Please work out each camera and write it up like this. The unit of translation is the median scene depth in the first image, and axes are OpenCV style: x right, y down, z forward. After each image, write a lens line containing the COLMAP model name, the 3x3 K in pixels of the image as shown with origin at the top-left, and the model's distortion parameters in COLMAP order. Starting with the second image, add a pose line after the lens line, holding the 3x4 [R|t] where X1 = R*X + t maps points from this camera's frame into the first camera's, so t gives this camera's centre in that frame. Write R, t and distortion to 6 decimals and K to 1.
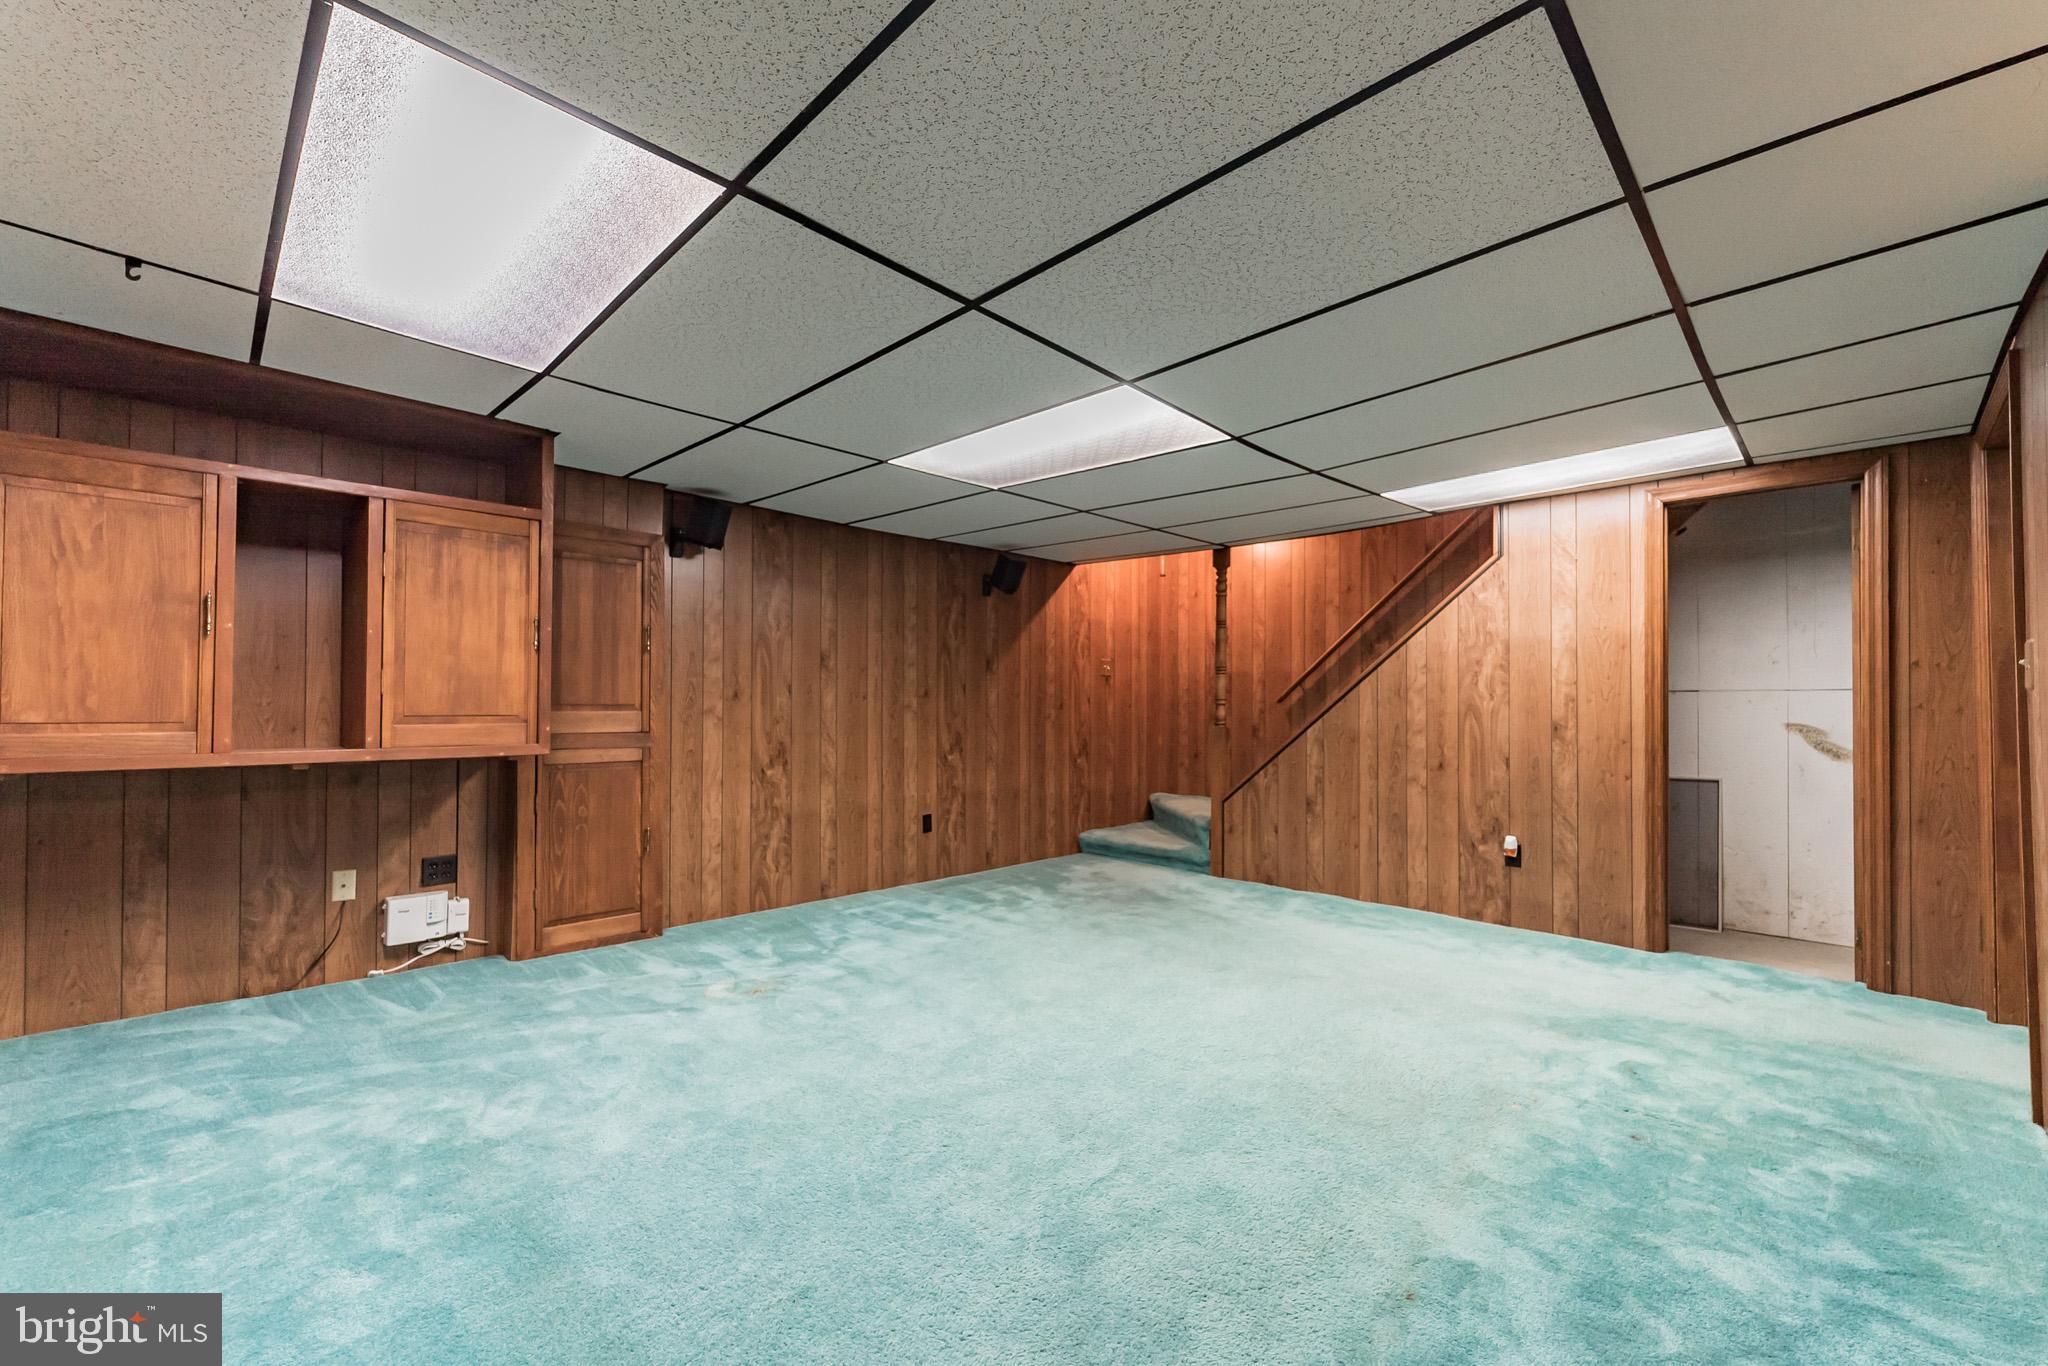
lens RADIAL K [[842.7, 0, 1020.0], [0, 842.7, 679.3], [0, 0, 1]] dist [-0.001193, -0.000504]
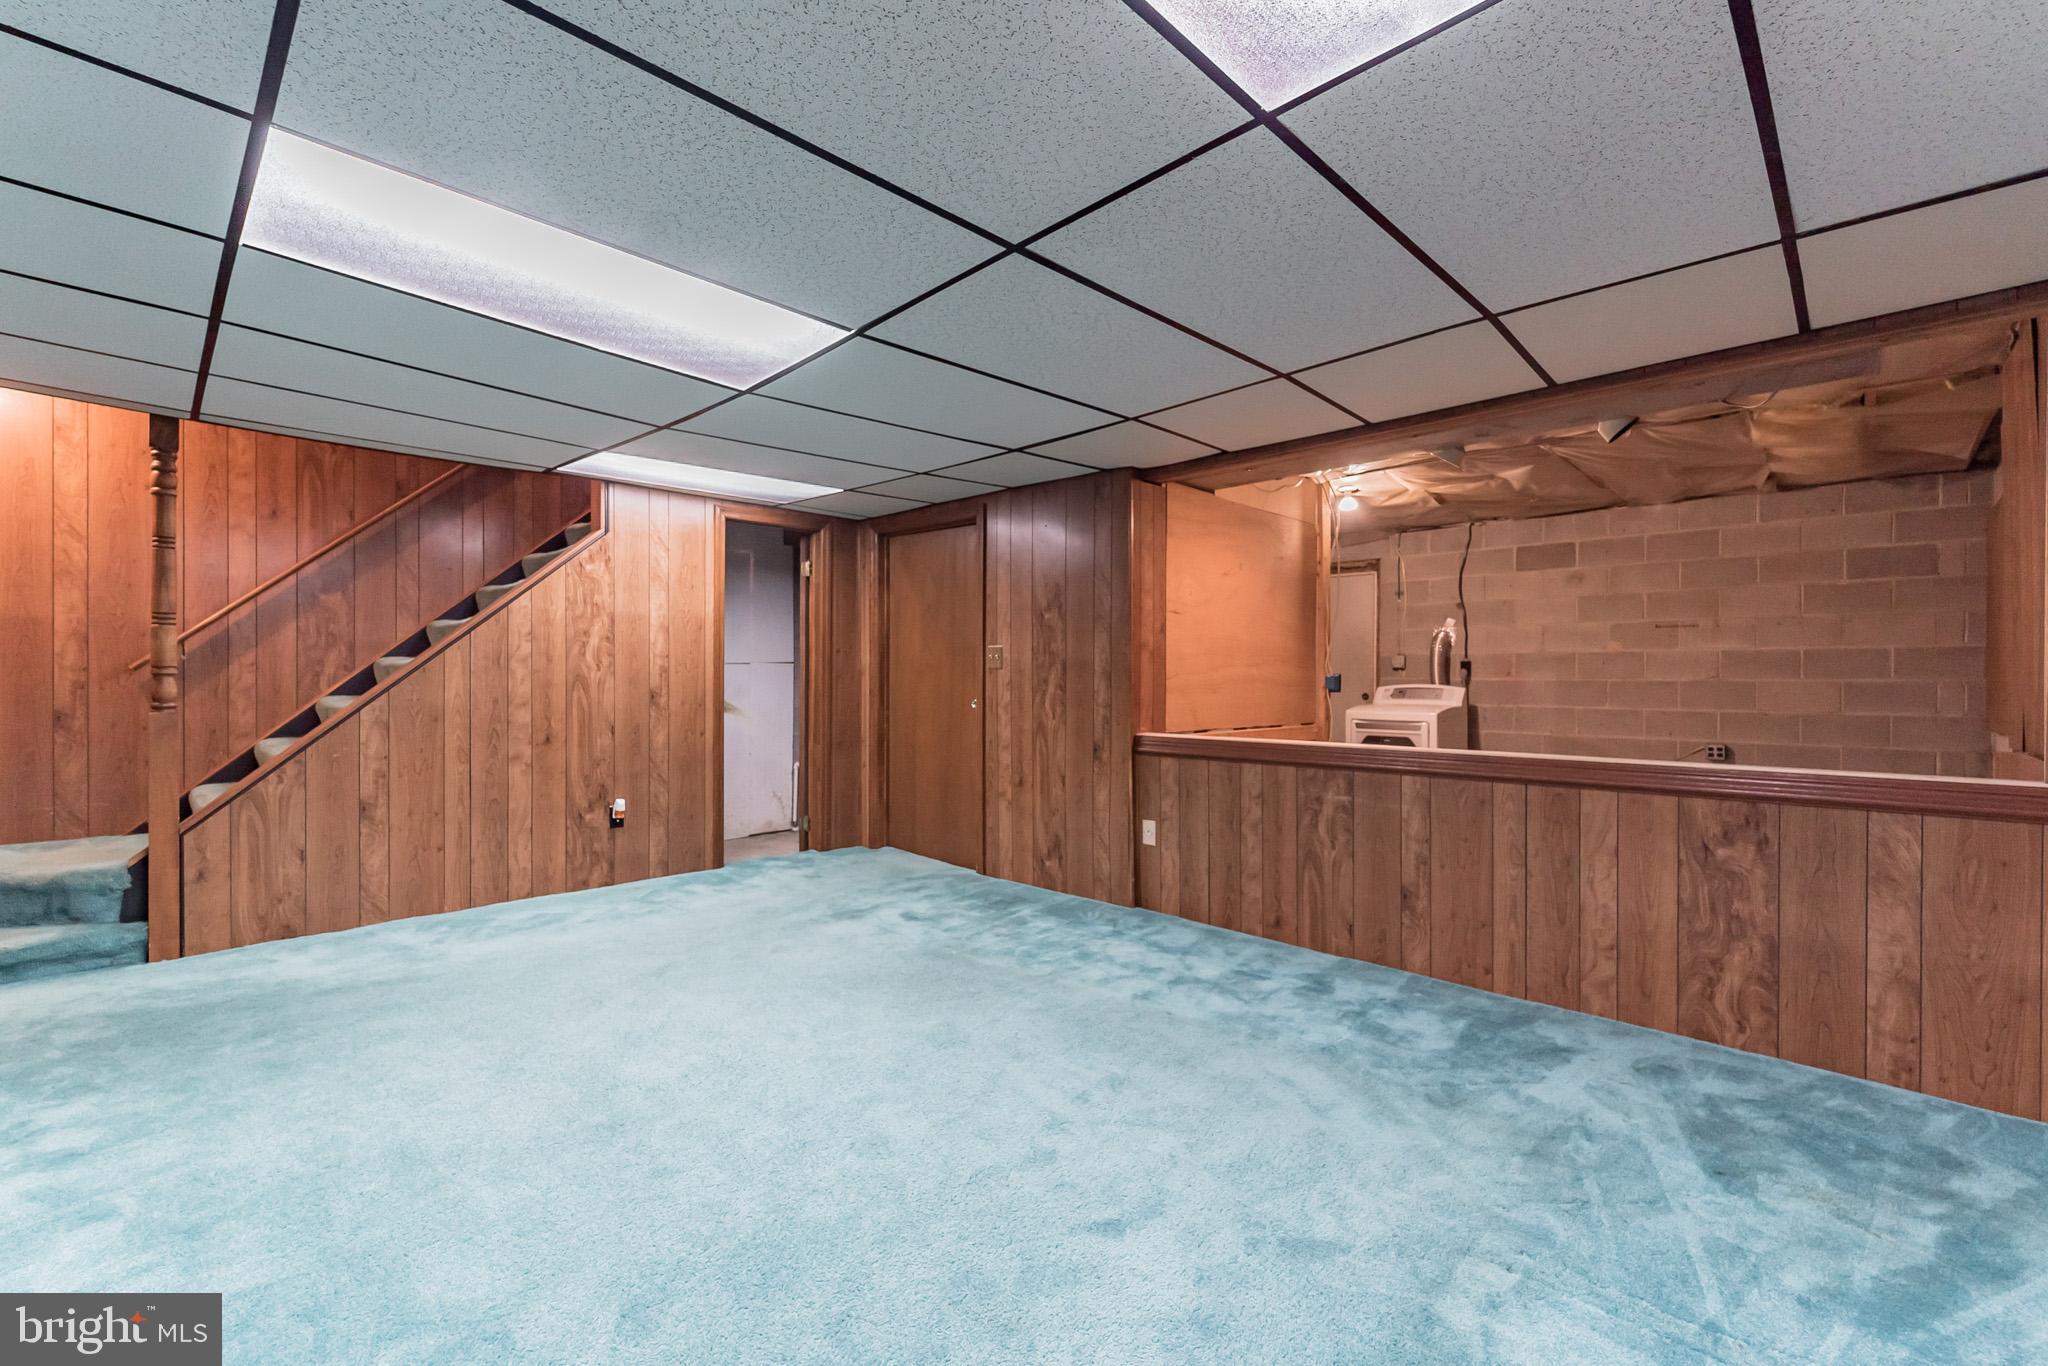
lens RADIAL K [[842.7, 0, 1020.0], [0, 842.7, 679.3], [0, 0, 1]] dist [-0.001193, -0.000504]
pose [[-0.014384, -0.006918, 0.999873, -0.466261], [-0.031324, 0.999488, 0.006465, 0.012391], [-0.999406, -0.031227, -0.014593, 0.496974]]
